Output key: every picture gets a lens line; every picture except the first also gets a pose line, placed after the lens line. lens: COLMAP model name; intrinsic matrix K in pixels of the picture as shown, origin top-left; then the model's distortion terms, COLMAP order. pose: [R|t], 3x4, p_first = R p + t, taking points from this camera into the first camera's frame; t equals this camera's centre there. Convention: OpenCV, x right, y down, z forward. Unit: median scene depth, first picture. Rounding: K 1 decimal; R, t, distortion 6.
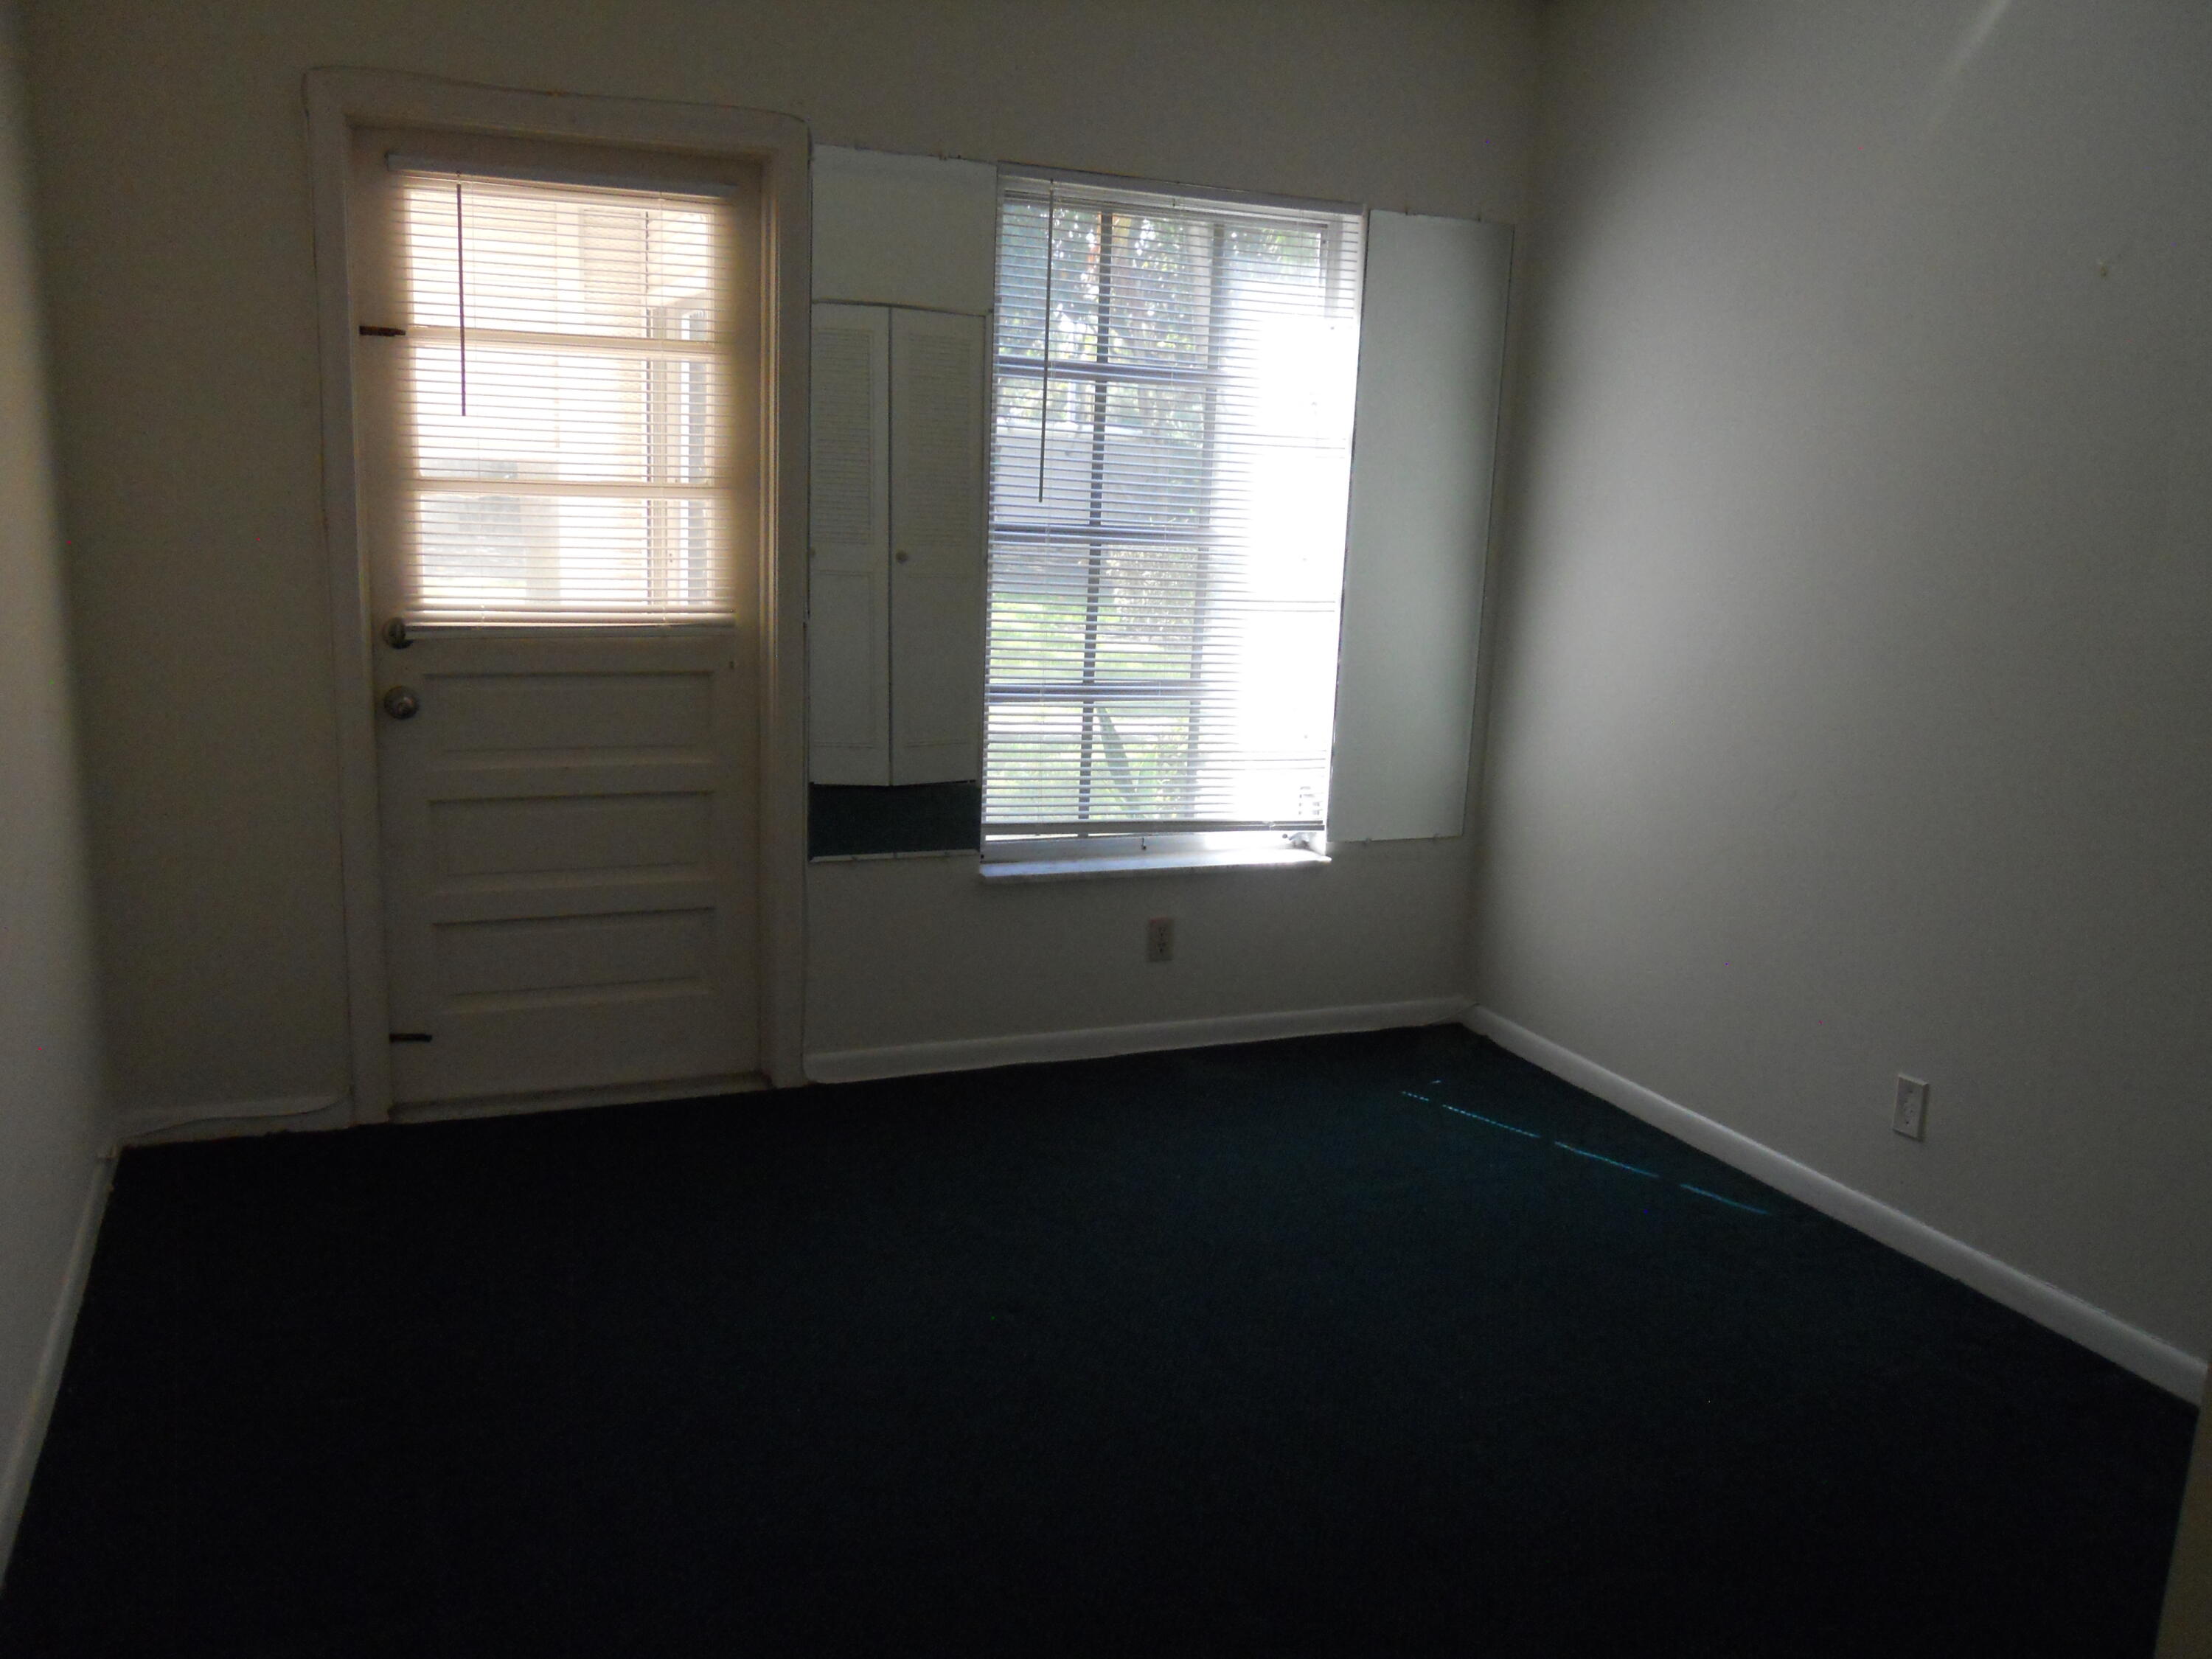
lens RADIAL K [[1821.0, 0, 1106.0], [0, 1821.0, 829.5], [0, 0, 1]] dist [-0.001101, -0.002260]
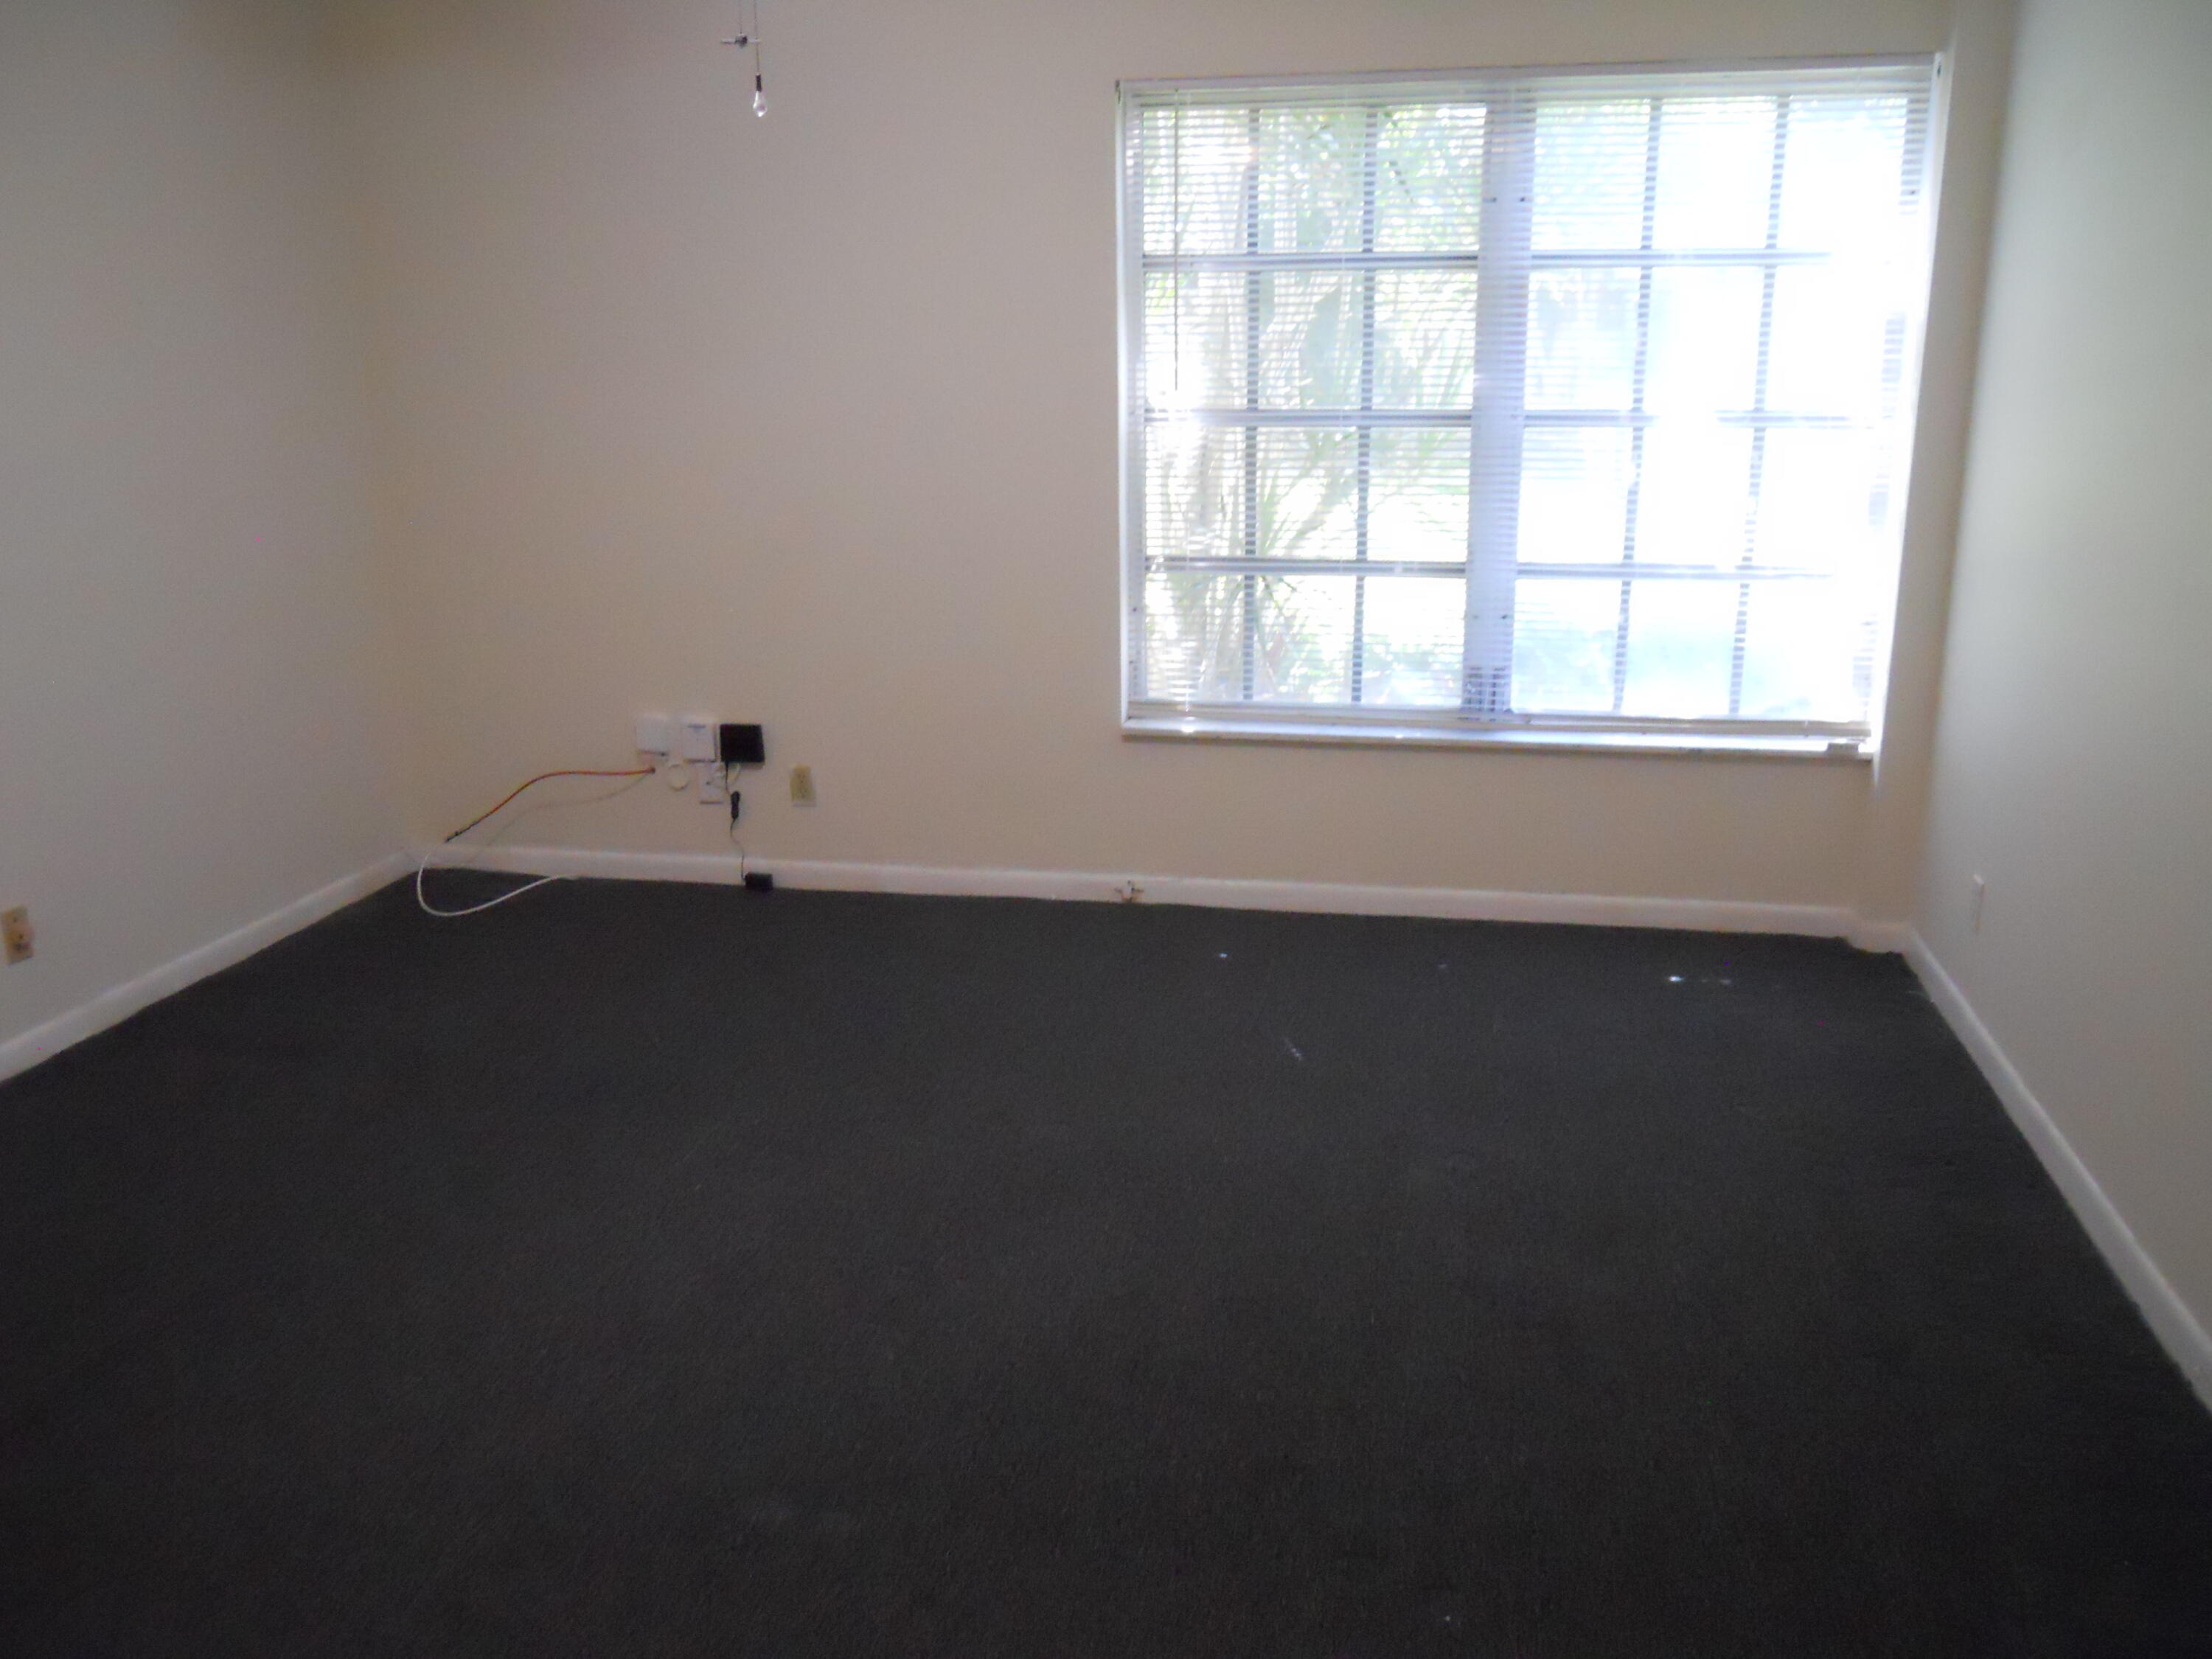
lens RADIAL K [[1821.0, 0, 1106.0], [0, 1821.0, 829.5], [0, 0, 1]] dist [-0.001101, -0.002260]
pose [[0.825251, 0.099960, -0.555850, 0.475762], [-0.071037, 0.994768, 0.073425, 0.007668], [0.560281, -0.021108, 0.828034, 0.038993]]
